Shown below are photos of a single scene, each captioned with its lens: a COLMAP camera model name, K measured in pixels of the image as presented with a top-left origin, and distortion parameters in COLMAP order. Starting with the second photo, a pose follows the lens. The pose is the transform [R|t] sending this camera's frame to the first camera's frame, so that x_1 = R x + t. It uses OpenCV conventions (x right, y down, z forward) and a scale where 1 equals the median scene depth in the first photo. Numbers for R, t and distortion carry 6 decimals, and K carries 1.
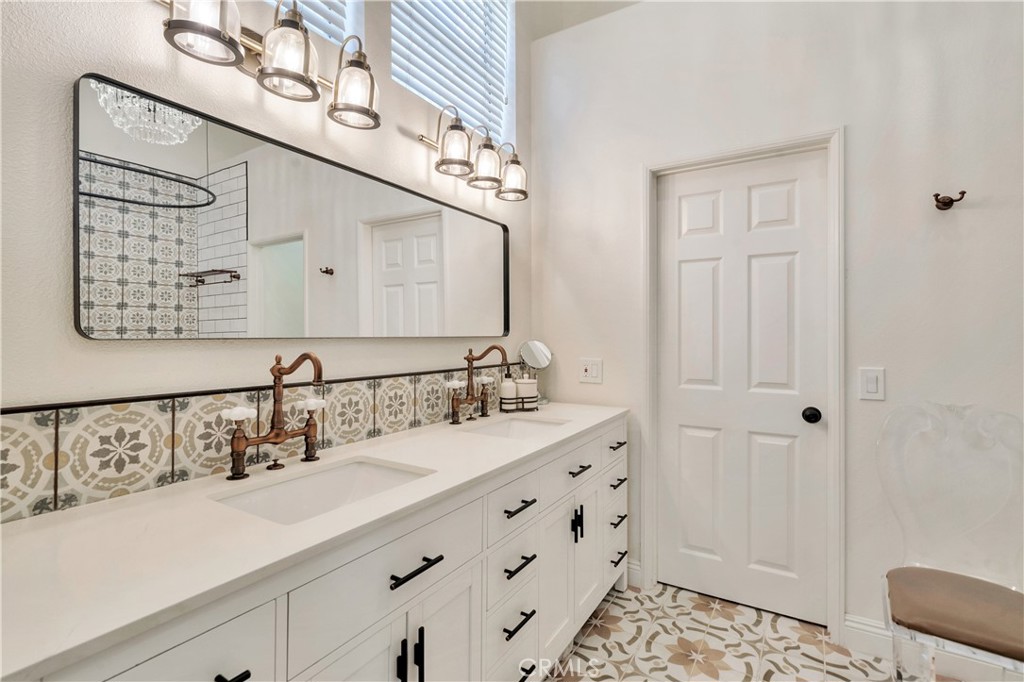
lens RADIAL K [[478.8, 0, 512.0], [0, 478.8, 341.0], [0, 0, 1]] dist [0.004699, 0.000367]
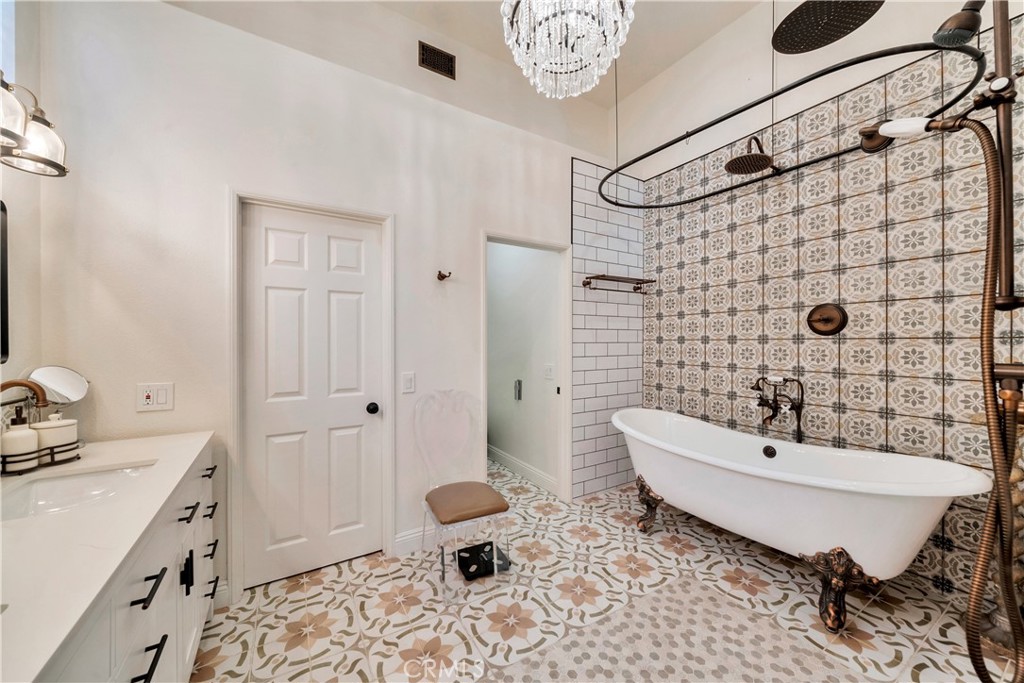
lens RADIAL K [[372.3, 0, 508.8], [0, 372.3, 348.3], [0, 0, 1]] dist [-0.001358, 0.000026]
pose [[0.456974, -0.017095, 0.889316, -0.161350], [0.014029, 0.999829, 0.012011, -0.029291], [-0.889370, 0.006987, 0.457136, 0.124322]]
